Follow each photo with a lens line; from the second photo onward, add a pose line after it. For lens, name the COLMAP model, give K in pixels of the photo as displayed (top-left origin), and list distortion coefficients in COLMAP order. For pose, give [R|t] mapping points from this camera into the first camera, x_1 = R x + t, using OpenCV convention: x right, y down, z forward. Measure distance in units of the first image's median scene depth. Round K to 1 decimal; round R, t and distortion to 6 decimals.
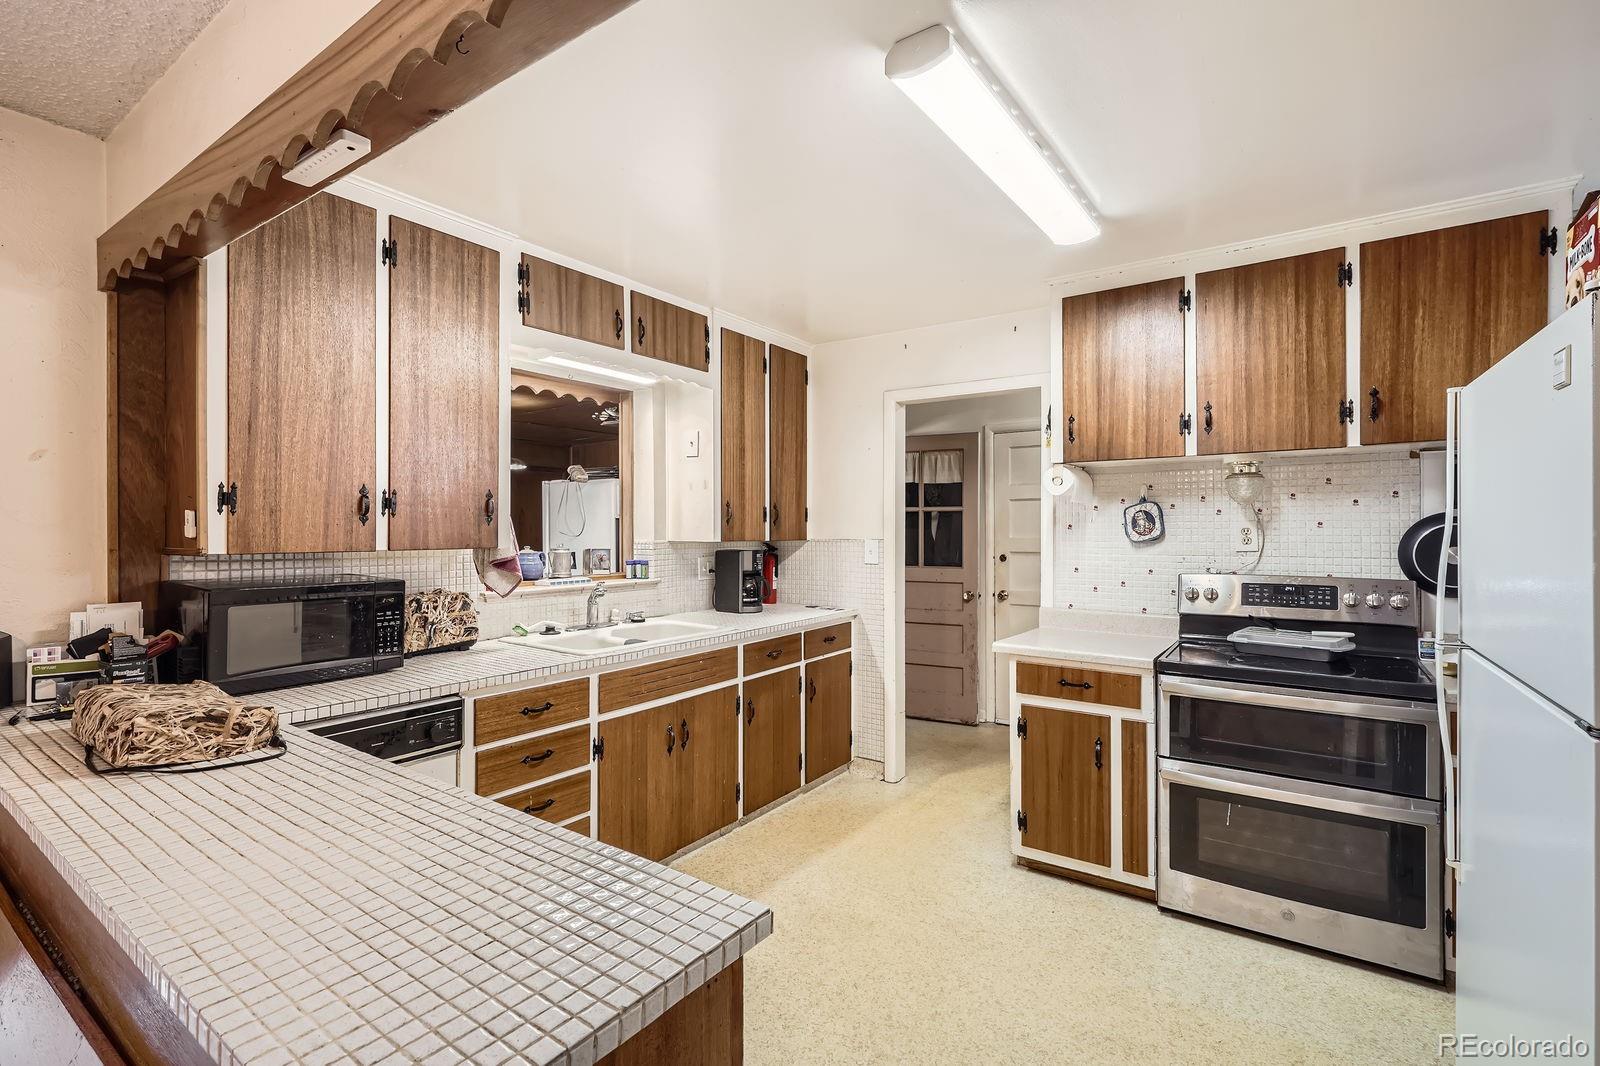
lens RADIAL K [[732.3, 0, 806.6], [0, 732.3, 528.6], [0, 0, 1]] dist [0.004428, -0.003329]
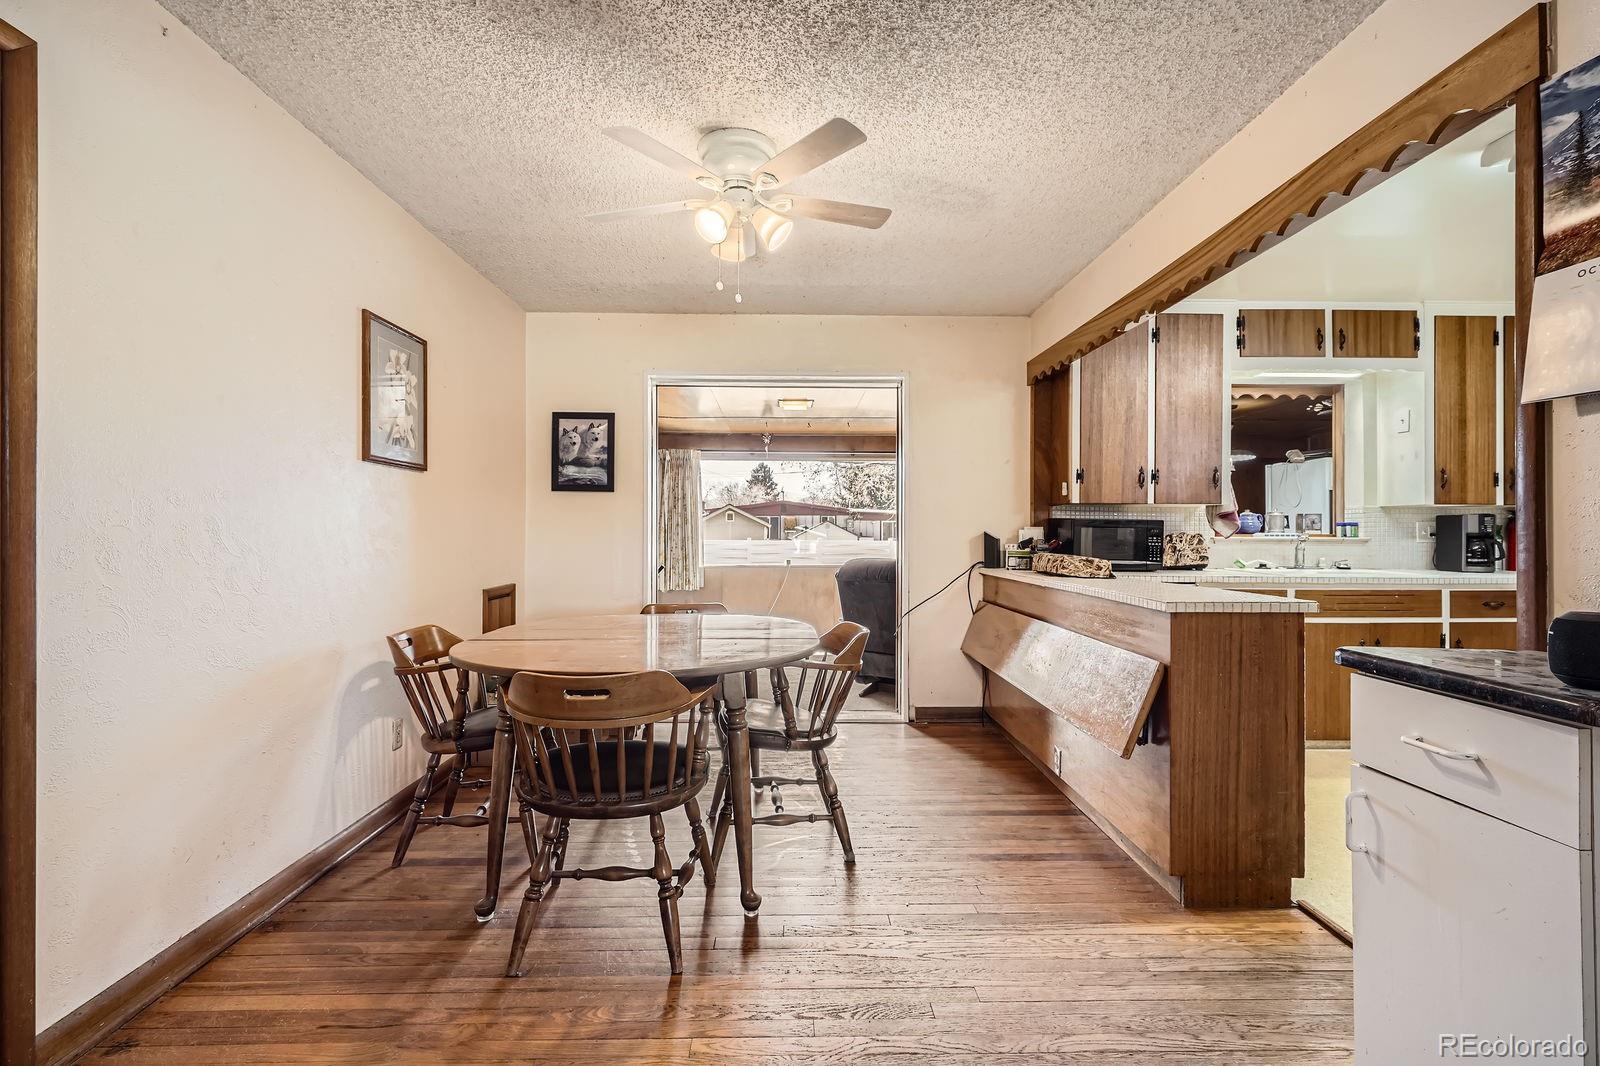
lens RADIAL K [[732.3, 0, 793.7], [0, 732.3, 531.1], [0, 0, 1]] dist [0.004428, -0.003329]
pose [[0.582133, -0.001210, -0.813093, 0.299060], [-0.005367, 0.999971, -0.005330, 0.092114], [0.813076, 0.007466, 0.582110, -0.611535]]
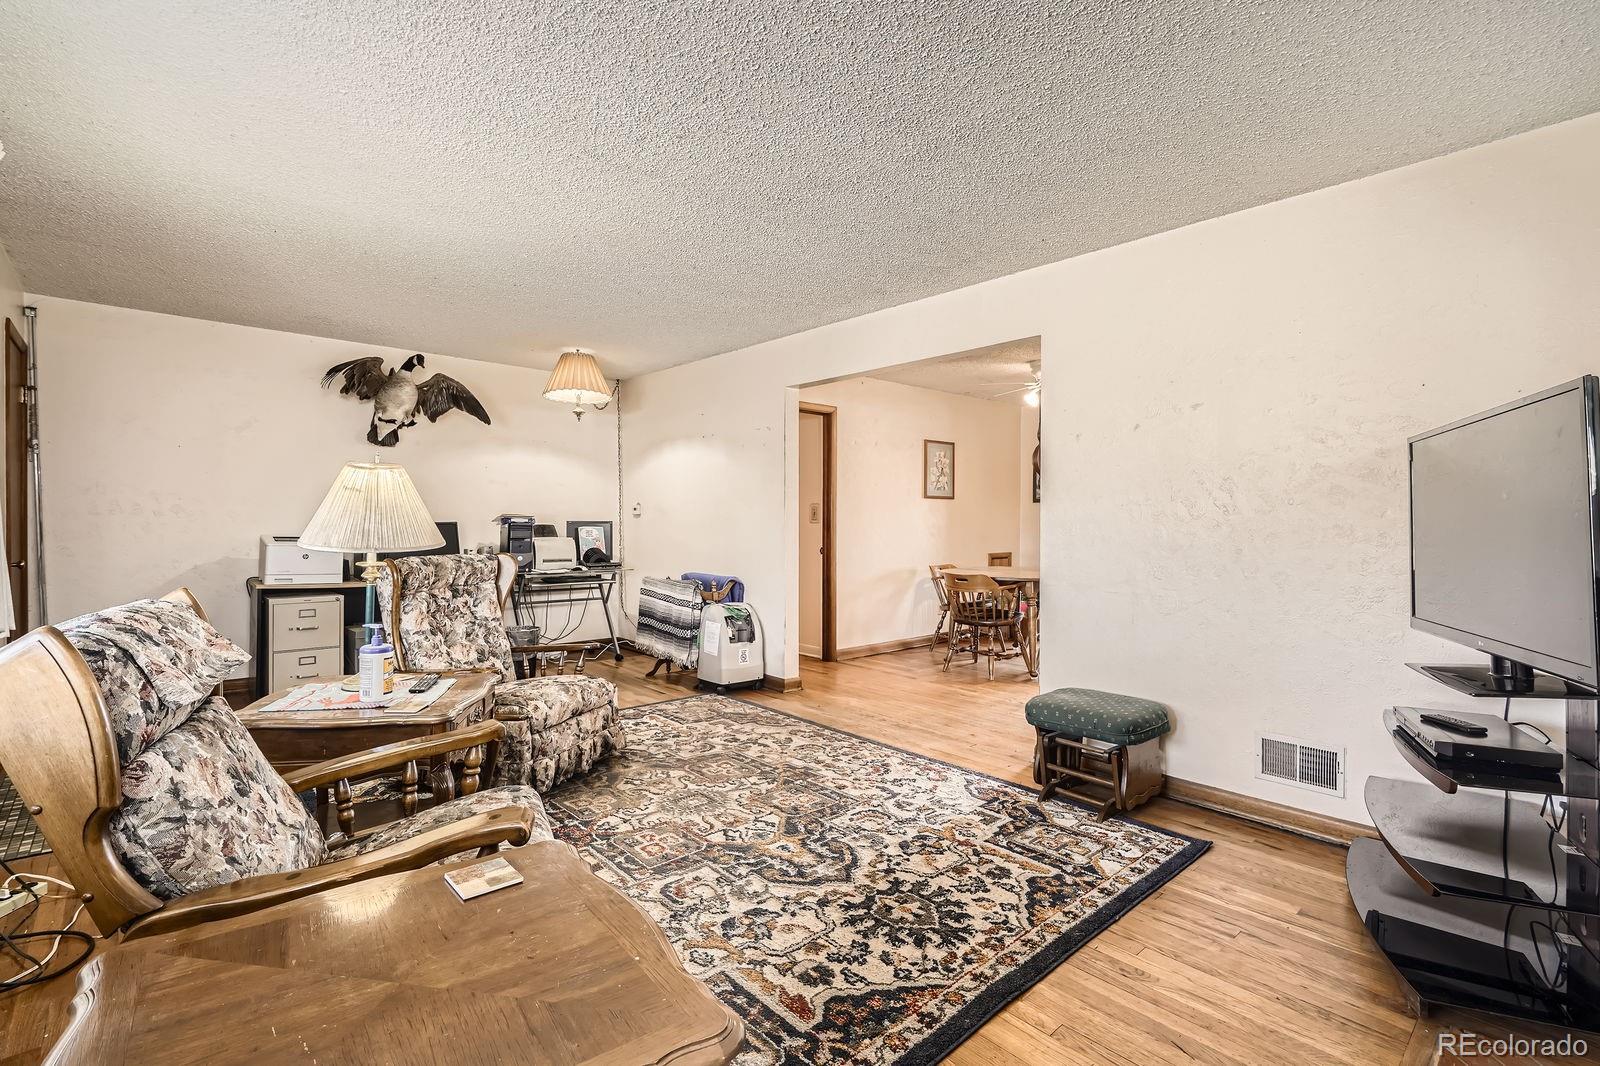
lens RADIAL K [[732.3, 0, 797.8], [0, 732.3, 532.5], [0, 0, 1]] dist [0.004428, -0.003329]
pose [[-0.232939, 0.015542, -0.972367, 1.725650], [-0.008396, 0.999803, 0.017992, 0.072584], [0.972455, 0.012355, -0.232762, -0.344224]]
